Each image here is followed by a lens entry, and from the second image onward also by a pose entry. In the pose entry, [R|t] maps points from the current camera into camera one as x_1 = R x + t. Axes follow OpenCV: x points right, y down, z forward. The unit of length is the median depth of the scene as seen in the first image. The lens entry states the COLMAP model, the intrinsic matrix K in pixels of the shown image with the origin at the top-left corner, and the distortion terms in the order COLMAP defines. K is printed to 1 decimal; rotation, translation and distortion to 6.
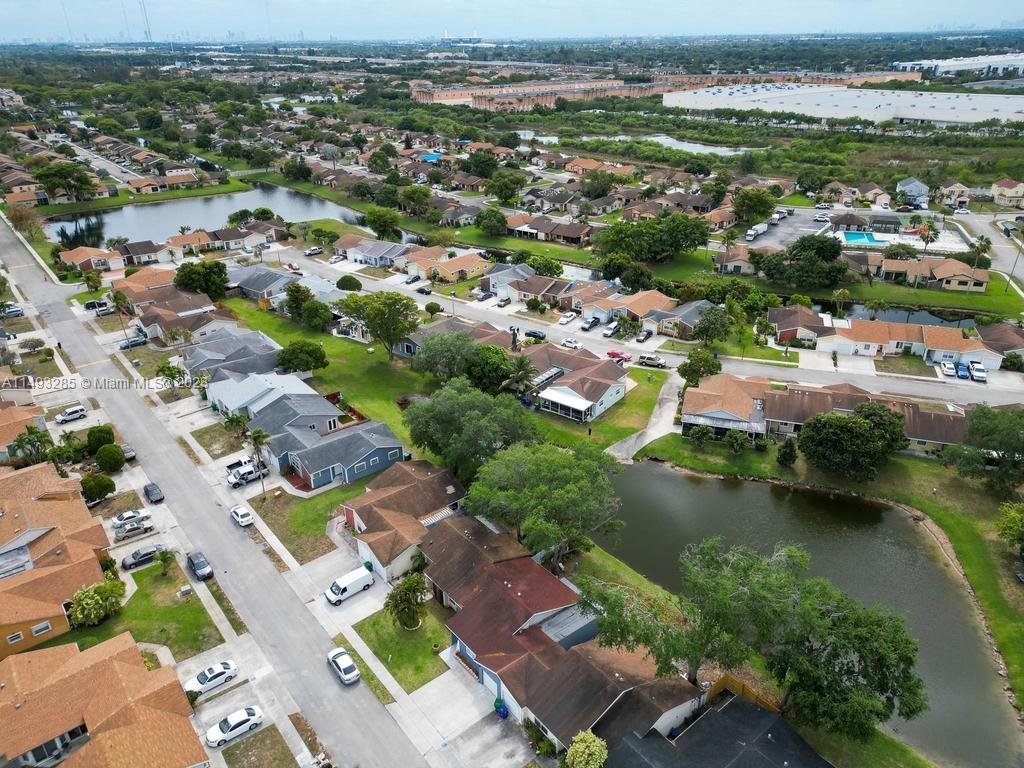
lens RADIAL K [[702.9, 0, 512.0], [0, 702.9, 384.0], [0, 0, 1]] dist [0.062722, -0.067725]
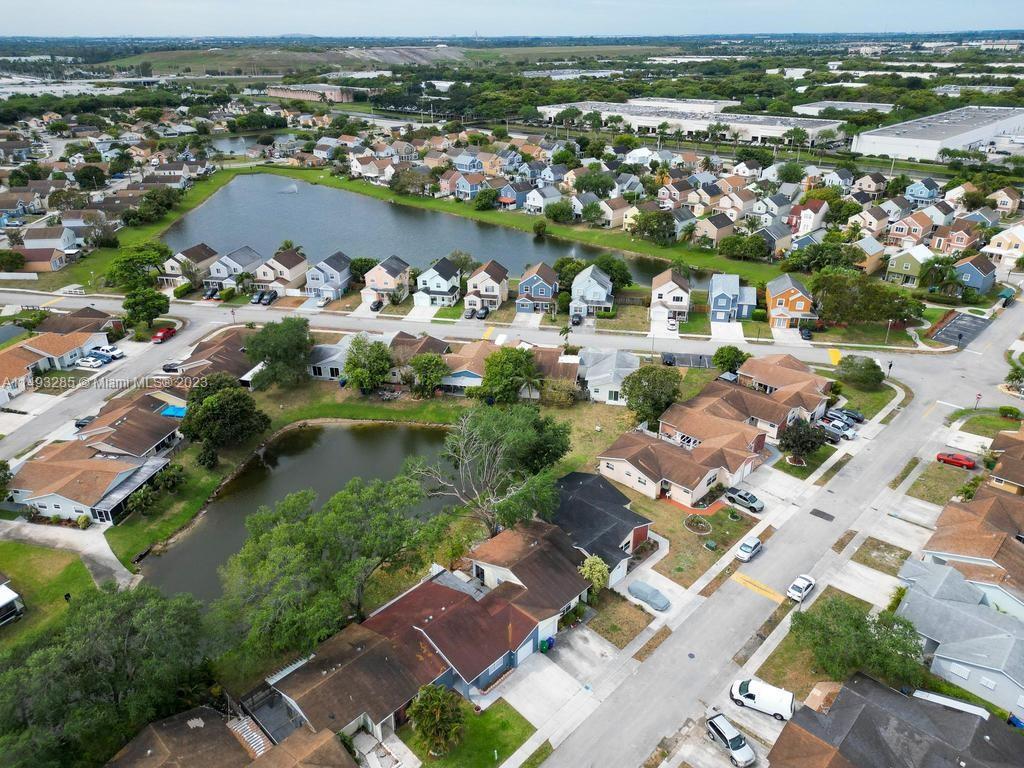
lens RADIAL K [[702.9, 0, 512.0], [0, 702.9, 384.0], [0, 0, 1]] dist [0.062722, -0.067725]
pose [[-0.121142, -0.421245, 0.898820, -0.349757], [0.435843, 0.790963, 0.429439, -0.151319], [-0.891833, 0.443767, 0.087778, 0.328153]]
